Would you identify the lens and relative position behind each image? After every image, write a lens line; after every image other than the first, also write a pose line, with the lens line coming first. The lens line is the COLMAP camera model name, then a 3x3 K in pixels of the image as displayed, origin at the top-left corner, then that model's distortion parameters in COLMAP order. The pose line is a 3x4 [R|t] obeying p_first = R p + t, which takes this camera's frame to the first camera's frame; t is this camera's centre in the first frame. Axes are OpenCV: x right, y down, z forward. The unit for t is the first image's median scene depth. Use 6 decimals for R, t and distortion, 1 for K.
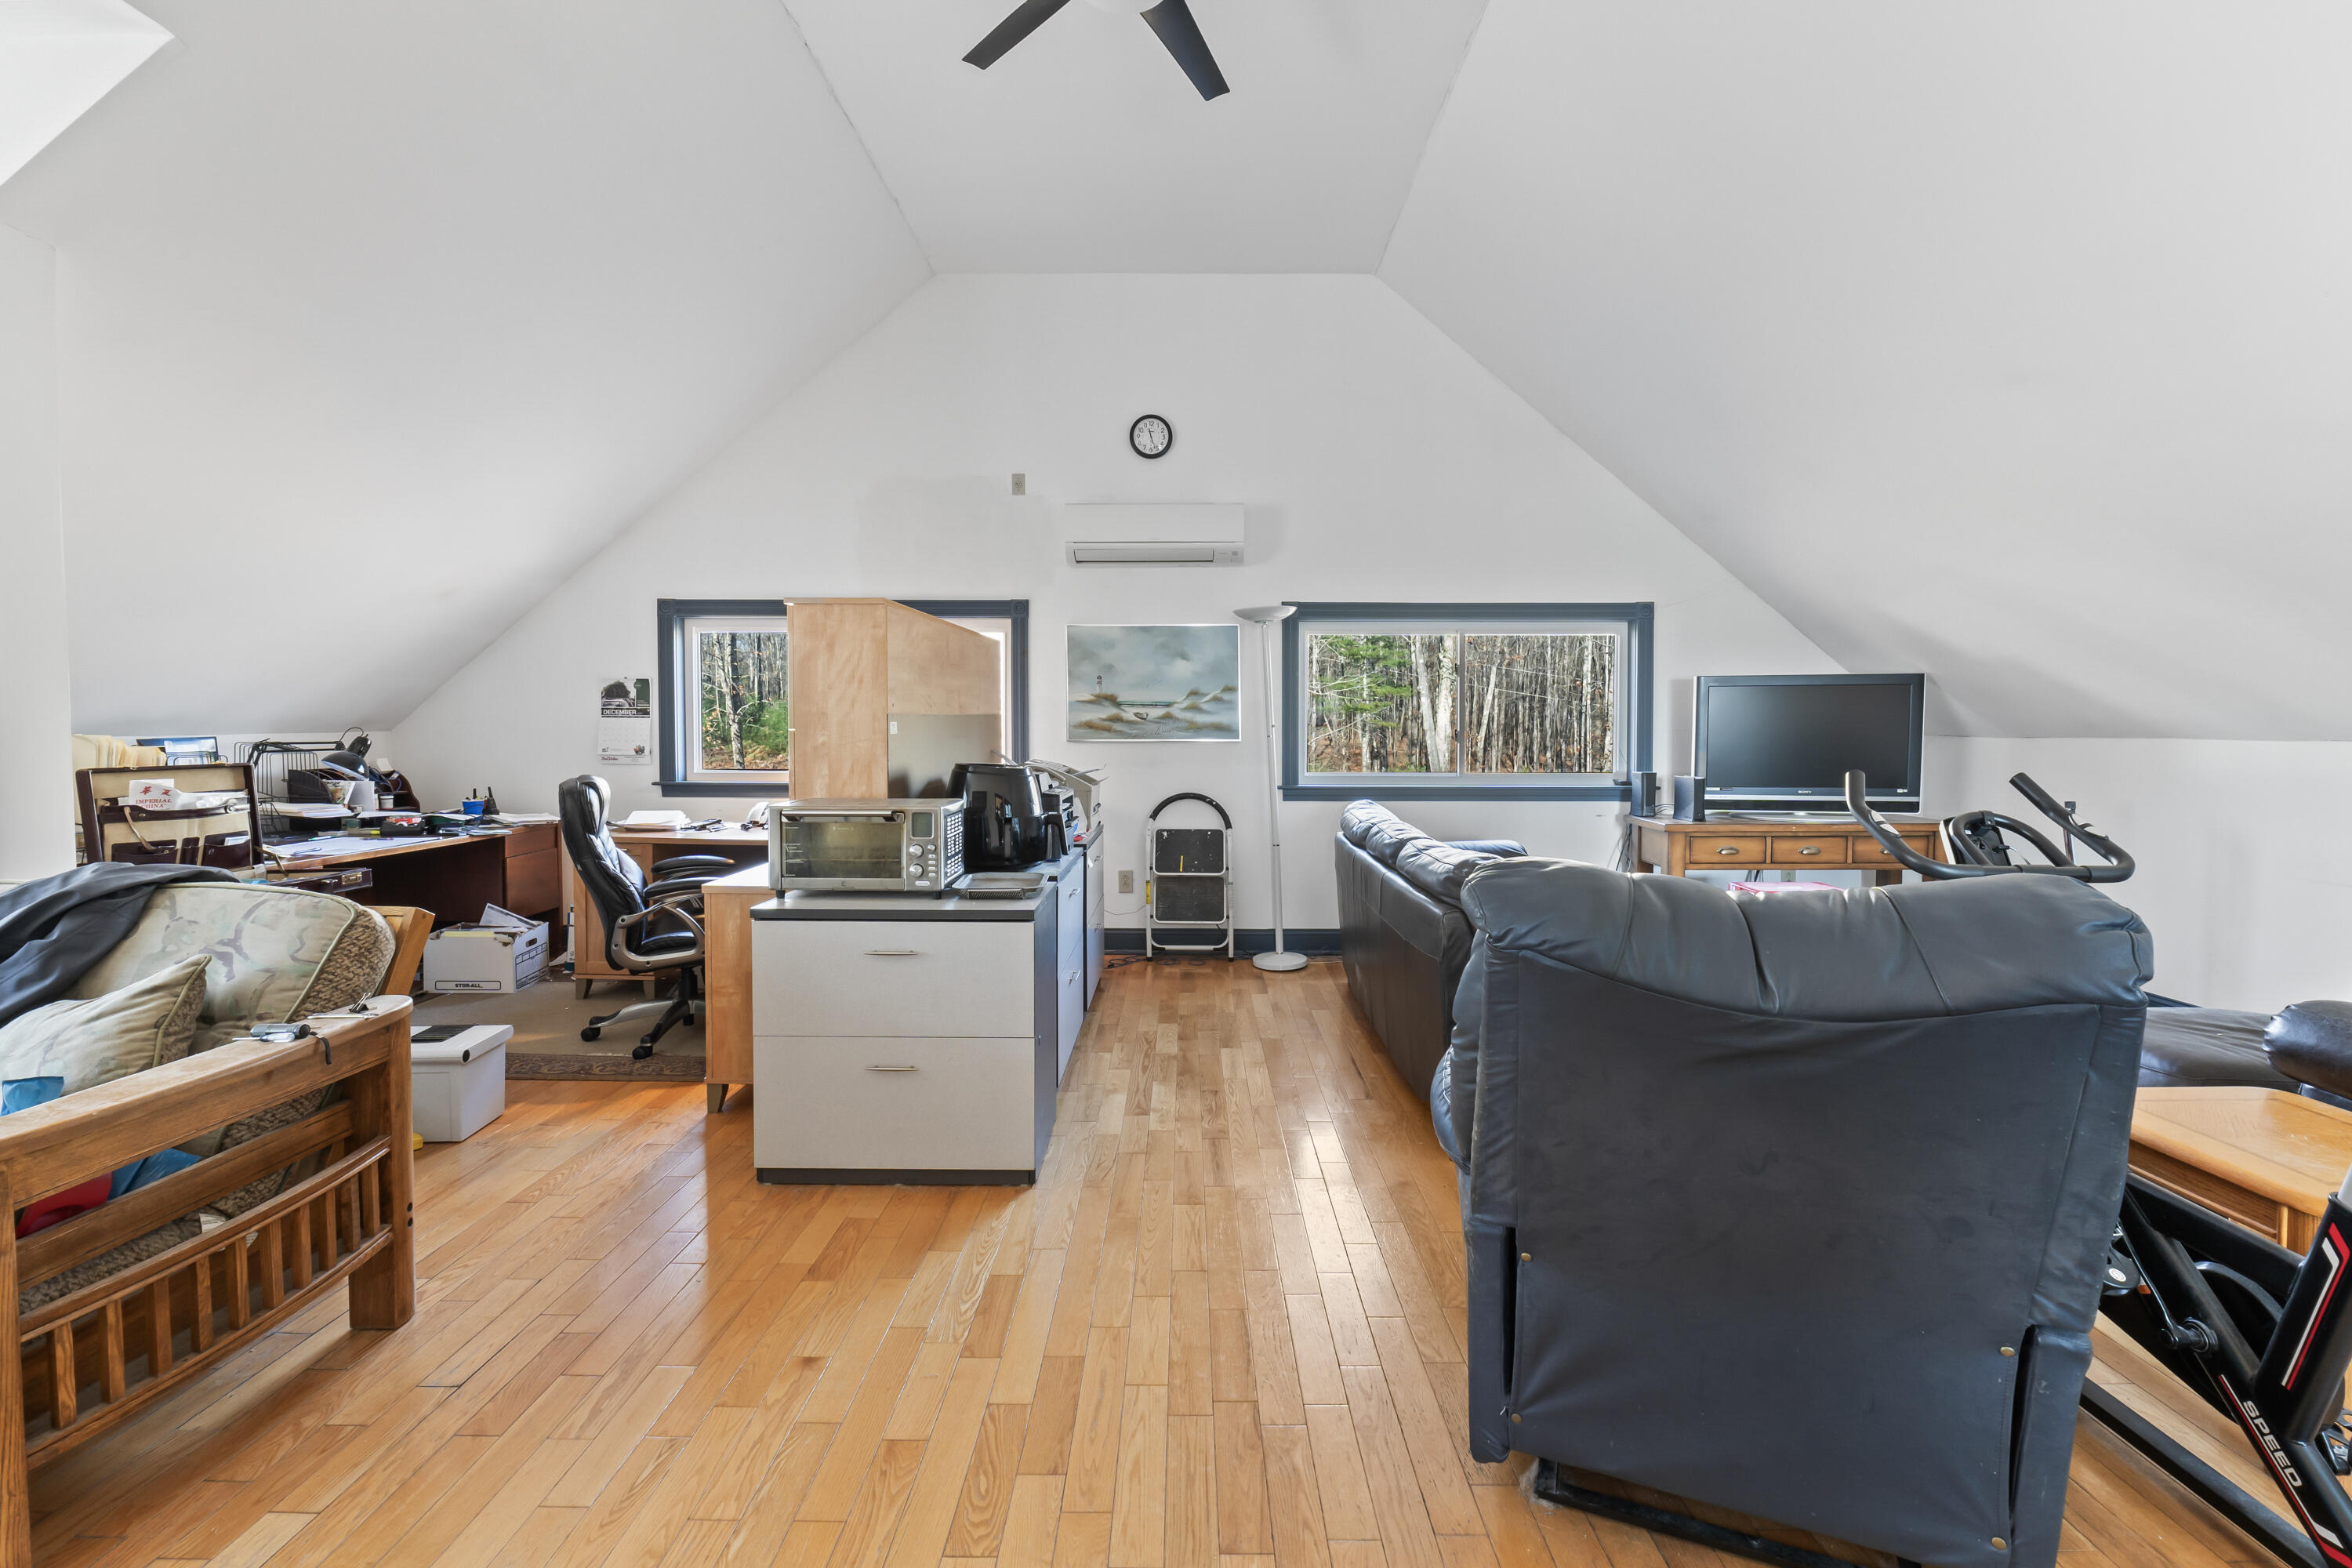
lens RADIAL K [[1010.8, 0, 1177.8], [0, 1010.8, 765.4], [0, 0, 1]] dist [-0.000055, 0.000033]
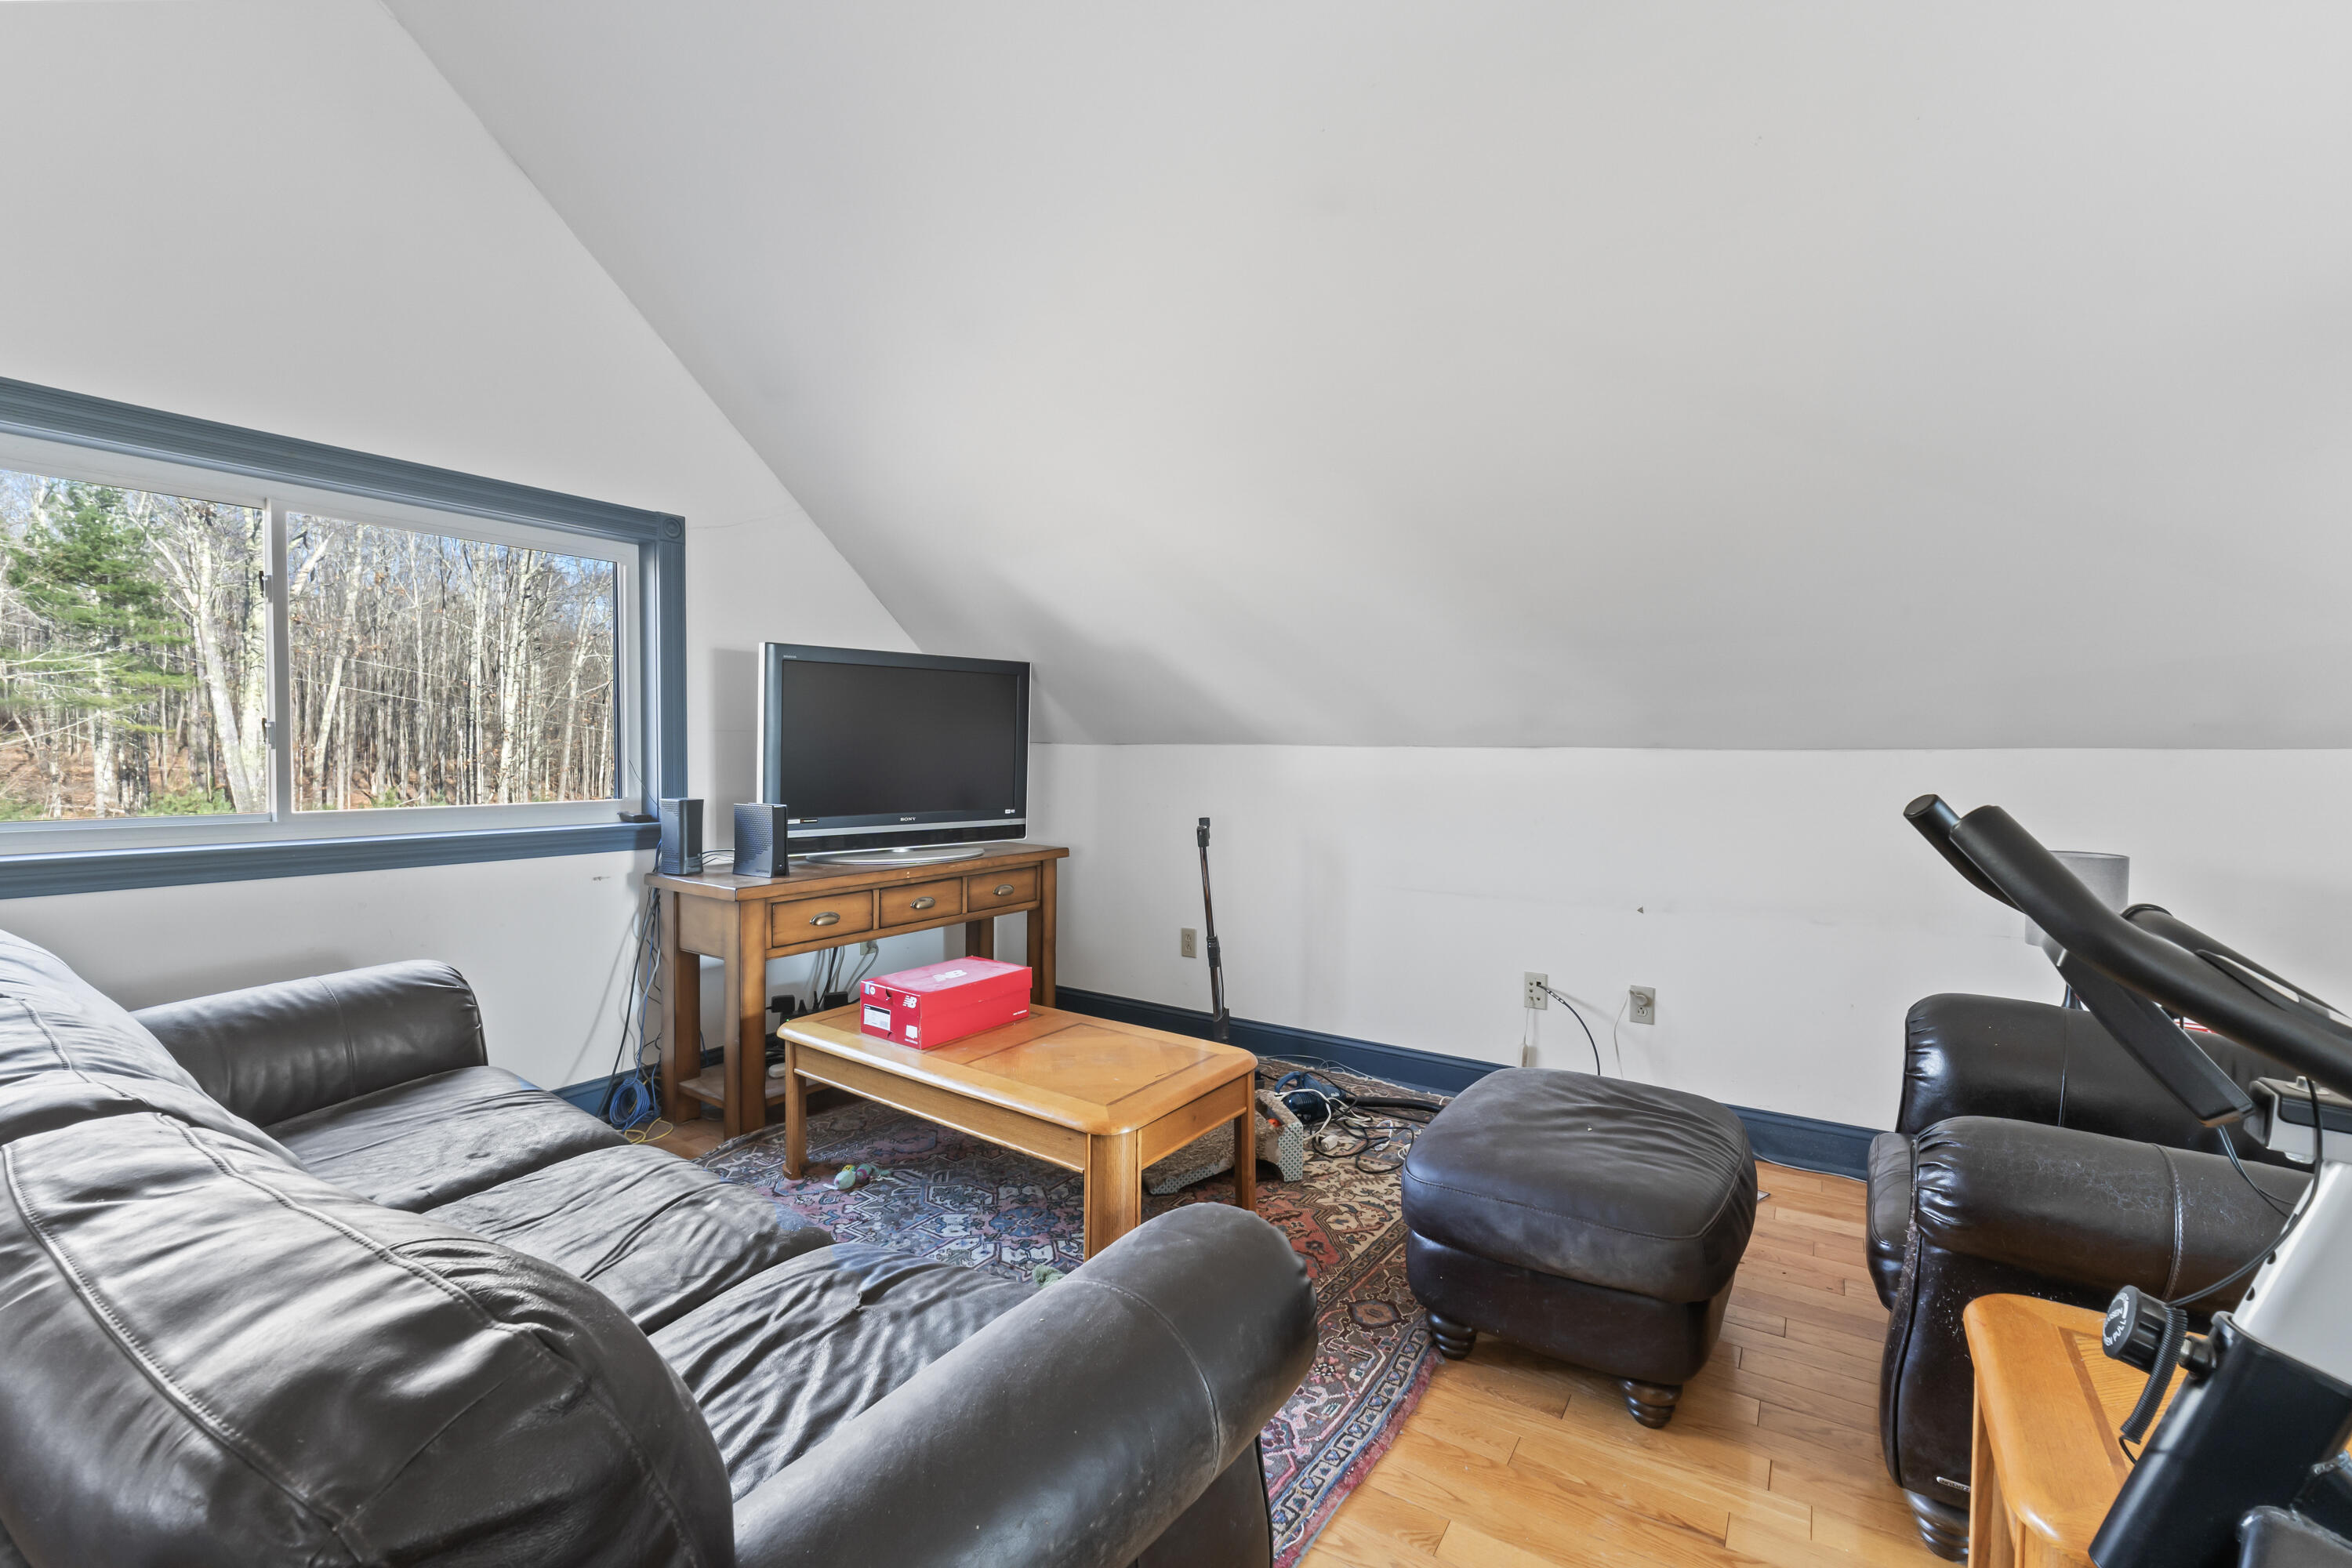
lens RADIAL K [[1010.8, 0, 1177.8], [0, 1010.8, 765.4], [0, 0, 1]] dist [-0.000055, 0.000033]
pose [[0.543812, -0.008383, 0.839165, 0.123130], [0.019886, 0.999798, -0.002899, -0.004948], [-0.838971, 0.018264, 0.543869, 0.429817]]
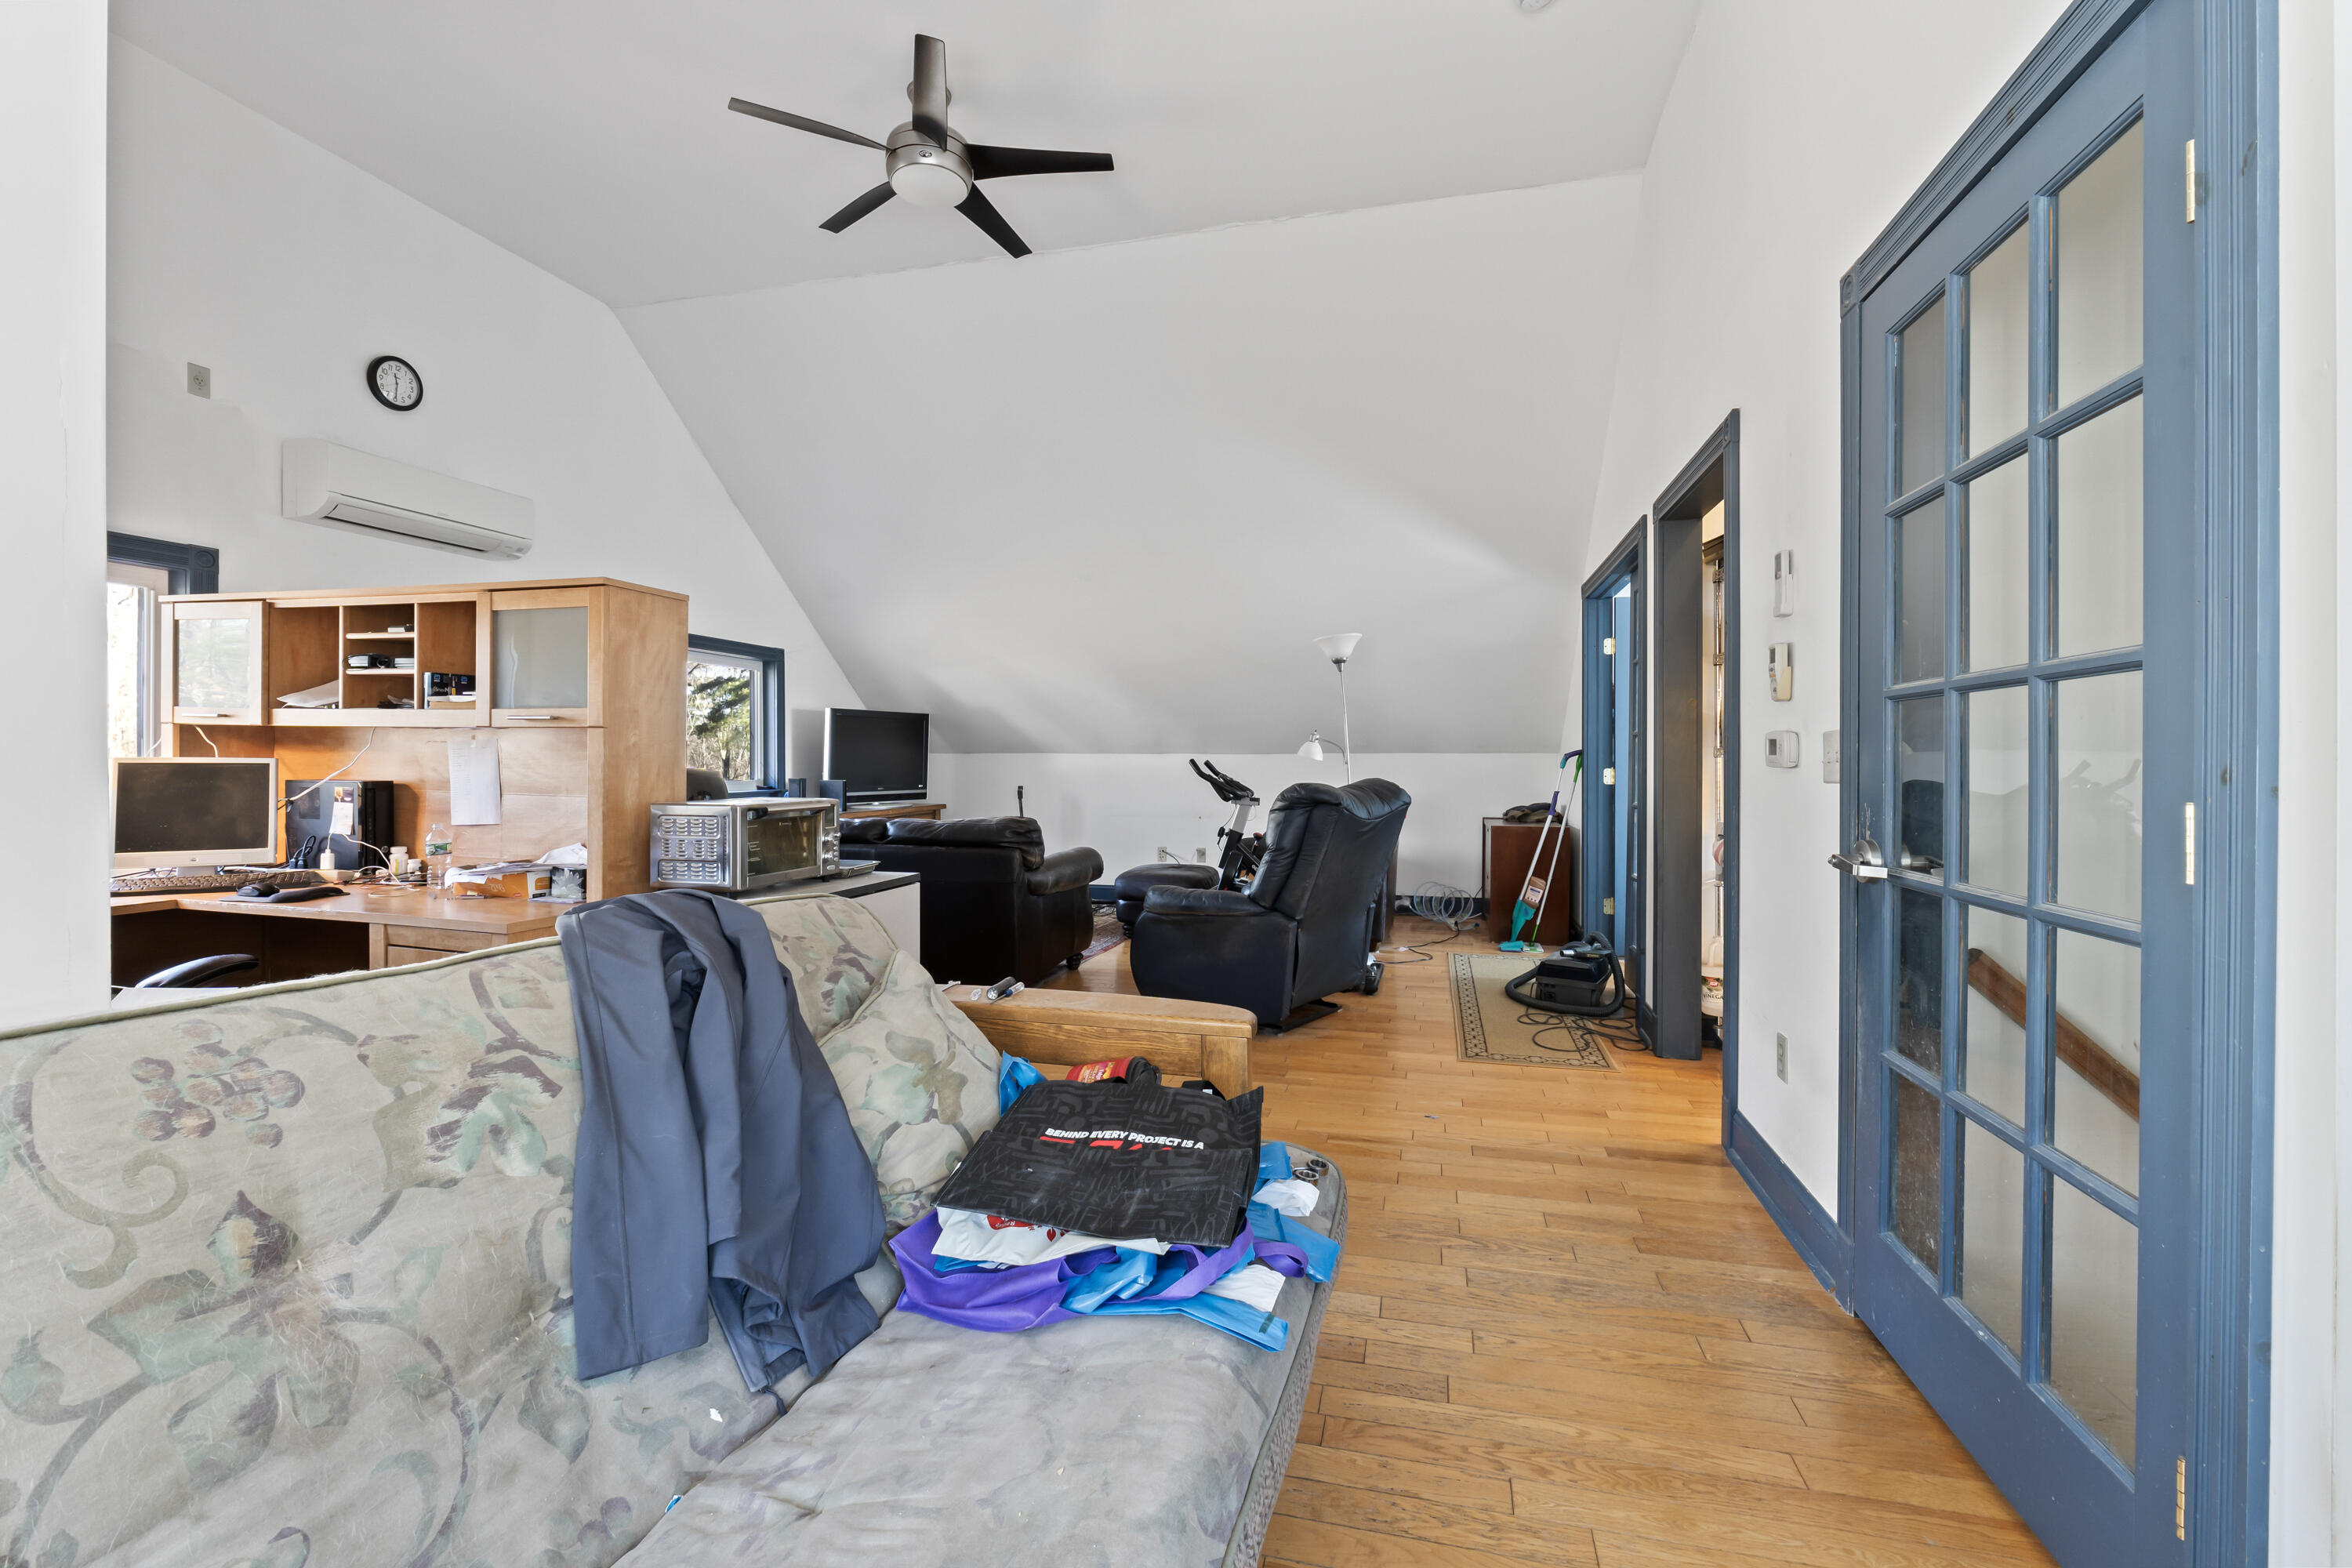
lens RADIAL K [[1010.8, 0, 1177.8], [0, 1010.8, 765.4], [0, 0, 1]] dist [-0.000055, 0.000033]
pose [[0.248504, -0.004215, 0.968622, -0.682900], [0.029673, 0.999554, -0.003263, 0.009315], [-0.968176, 0.029552, 0.248518, 0.185817]]
